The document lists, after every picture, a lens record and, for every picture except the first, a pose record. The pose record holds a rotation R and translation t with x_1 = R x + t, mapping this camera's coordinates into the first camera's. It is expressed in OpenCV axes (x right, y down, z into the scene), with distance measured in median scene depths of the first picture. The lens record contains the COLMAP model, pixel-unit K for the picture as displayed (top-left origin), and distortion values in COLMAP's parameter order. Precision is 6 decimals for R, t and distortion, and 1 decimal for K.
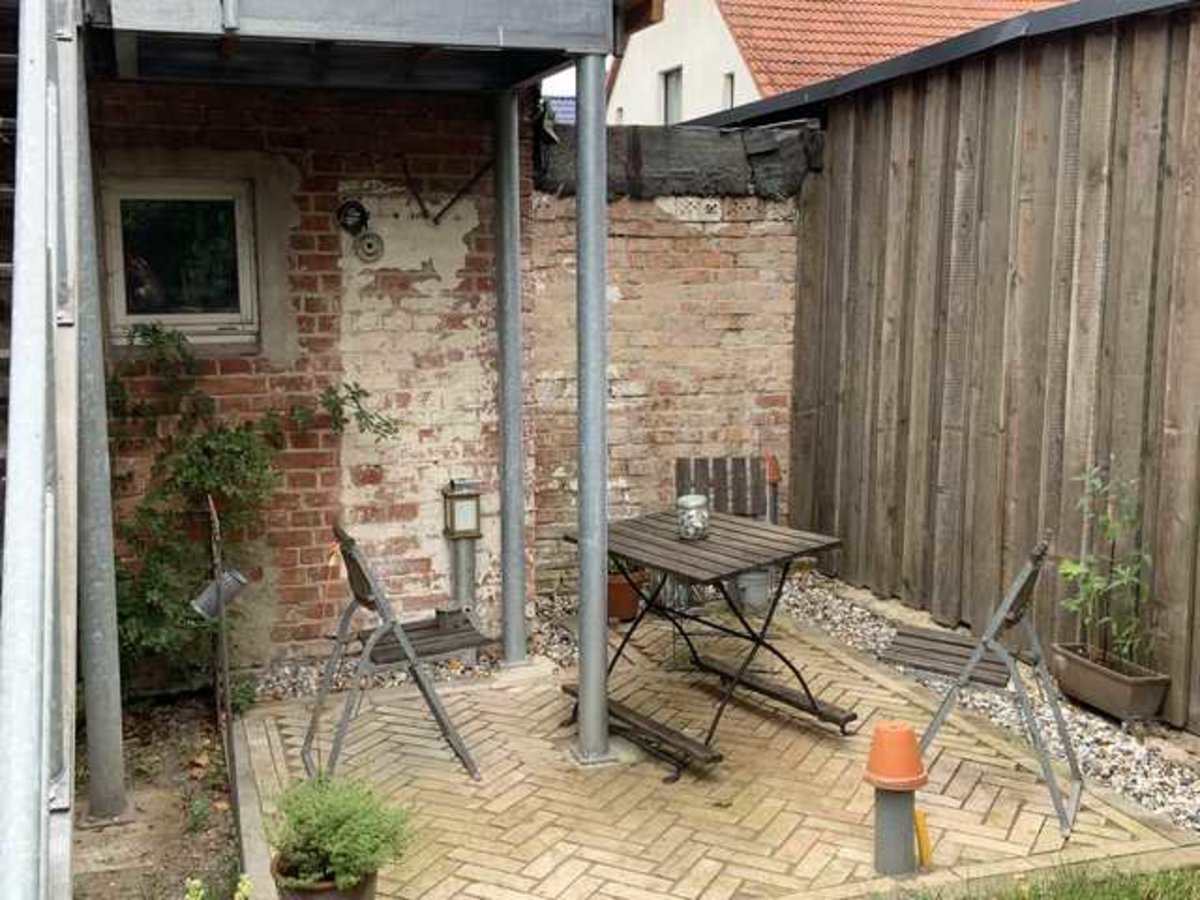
lens RADIAL K [[1398.5, 0, 598.8], [0, 1398.5, 445.2], [0, 0, 1]] dist [0.076219, 0.024152]
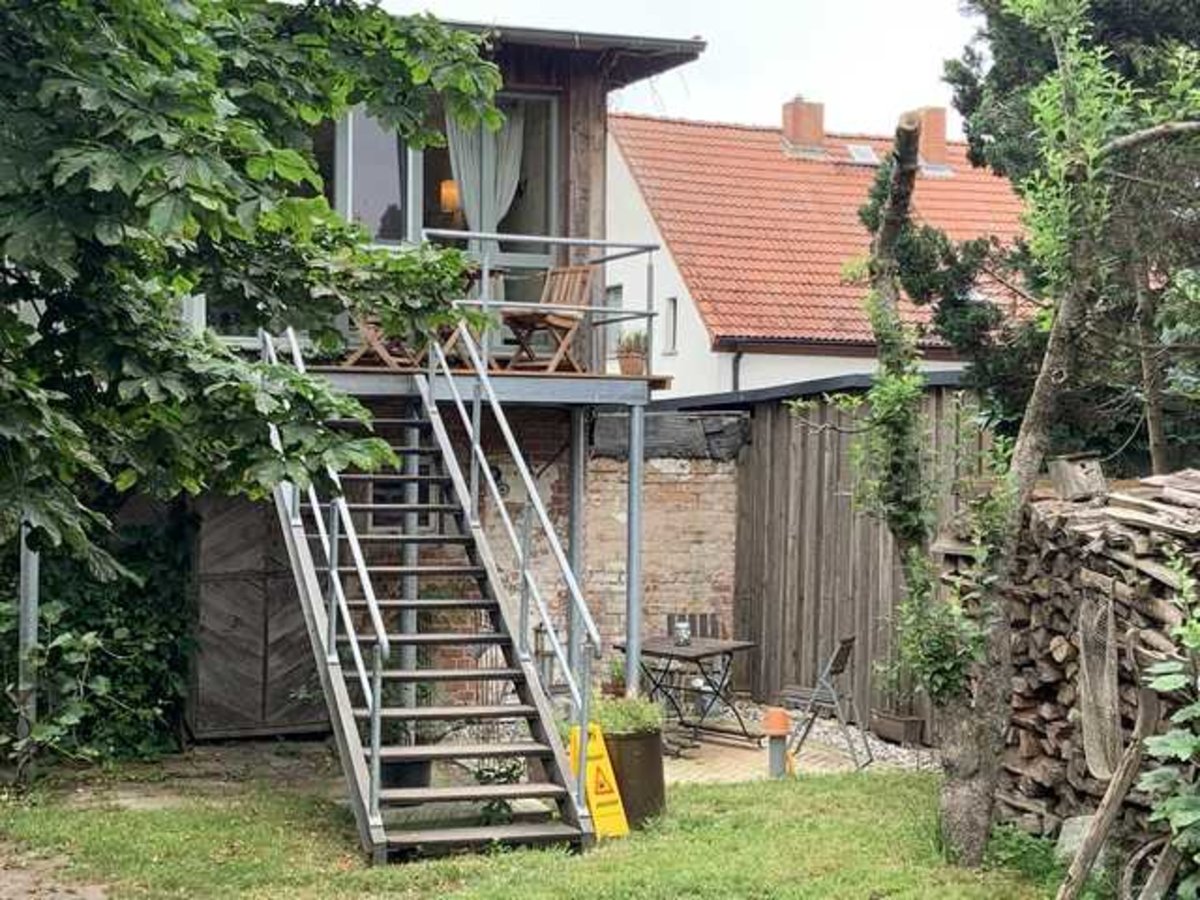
lens RADIAL K [[1914.0, 0, 601.3], [0, 1914.0, 380.5], [0, 0, 1]] dist [0.149001, -0.103887]
pose [[0.997779, 0.020387, 0.063410, -0.188370], [-0.008786, 0.983973, -0.178102, 0.153702], [-0.066025, 0.177149, 0.981967, -1.418041]]
